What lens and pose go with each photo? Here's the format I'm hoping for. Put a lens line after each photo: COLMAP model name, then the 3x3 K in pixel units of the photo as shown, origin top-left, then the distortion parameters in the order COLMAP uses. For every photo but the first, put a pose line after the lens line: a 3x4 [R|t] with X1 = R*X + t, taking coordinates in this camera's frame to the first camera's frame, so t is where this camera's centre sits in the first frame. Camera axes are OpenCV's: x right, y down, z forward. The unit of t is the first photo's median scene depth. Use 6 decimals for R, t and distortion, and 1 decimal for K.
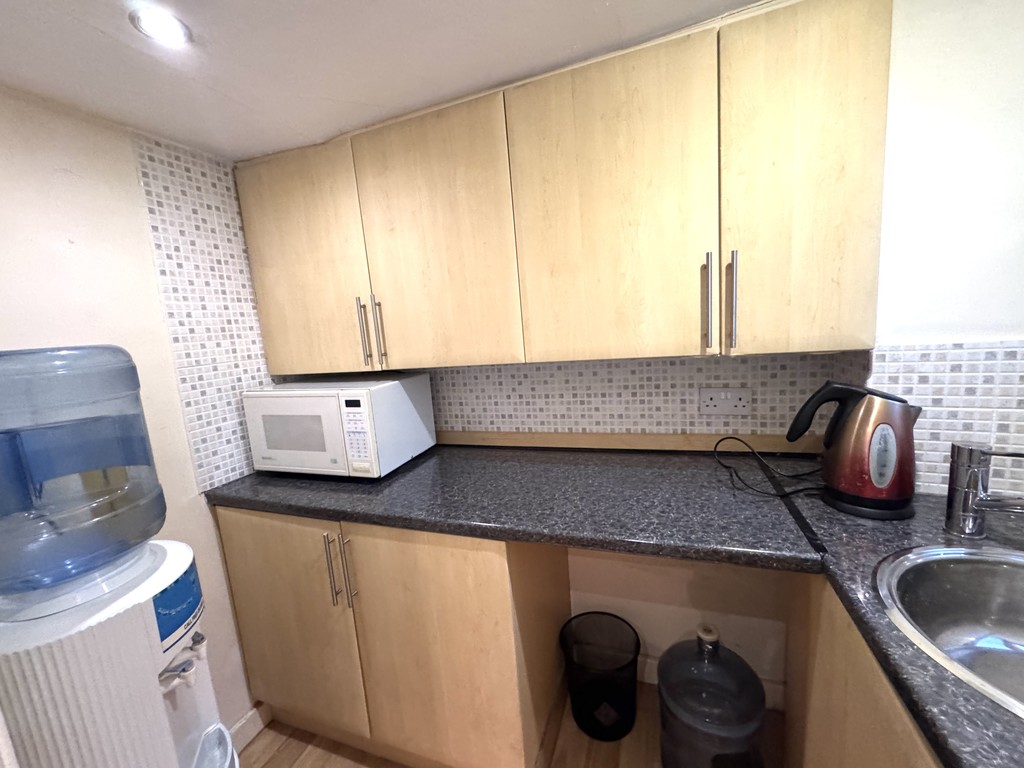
lens RADIAL K [[407.8, 0, 512.0], [0, 407.8, 384.0], [0, 0, 1]] dist [-0.008187, 0.000019]
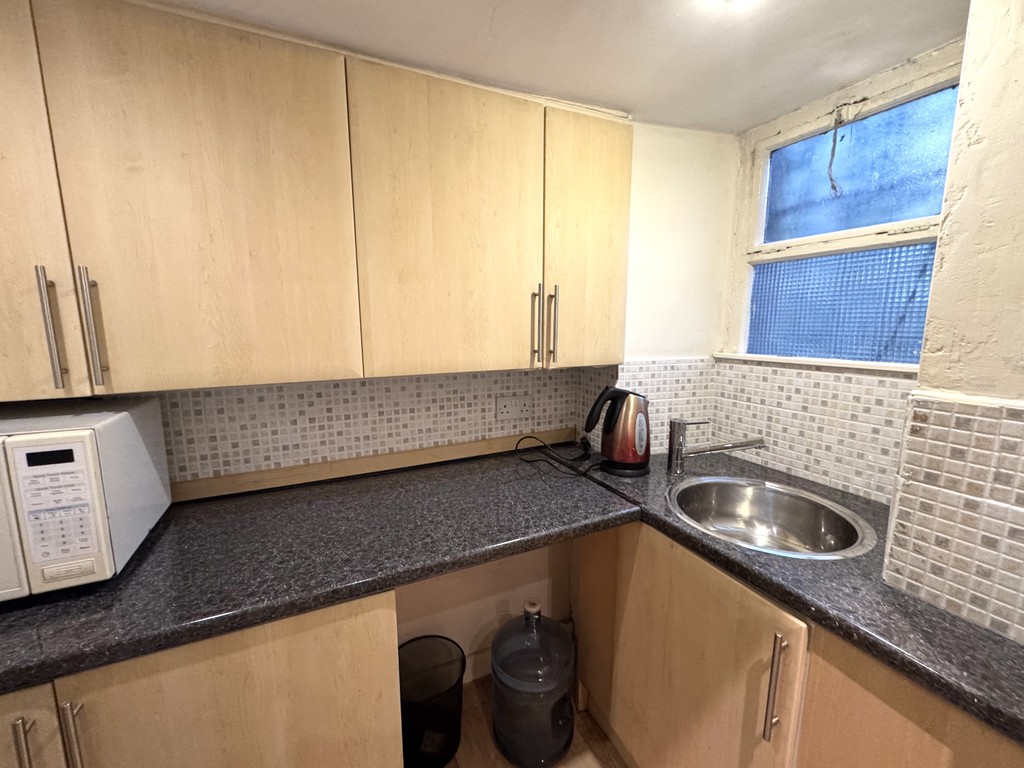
lens RADIAL K [[407.8, 0, 512.0], [0, 407.8, 384.0], [0, 0, 1]] dist [-0.008187, 0.000019]
pose [[0.701281, -0.027643, 0.712349, -0.325349], [0.055755, 0.998314, -0.016149, -0.007371], [-0.710701, 0.051042, 0.701640, 0.162852]]
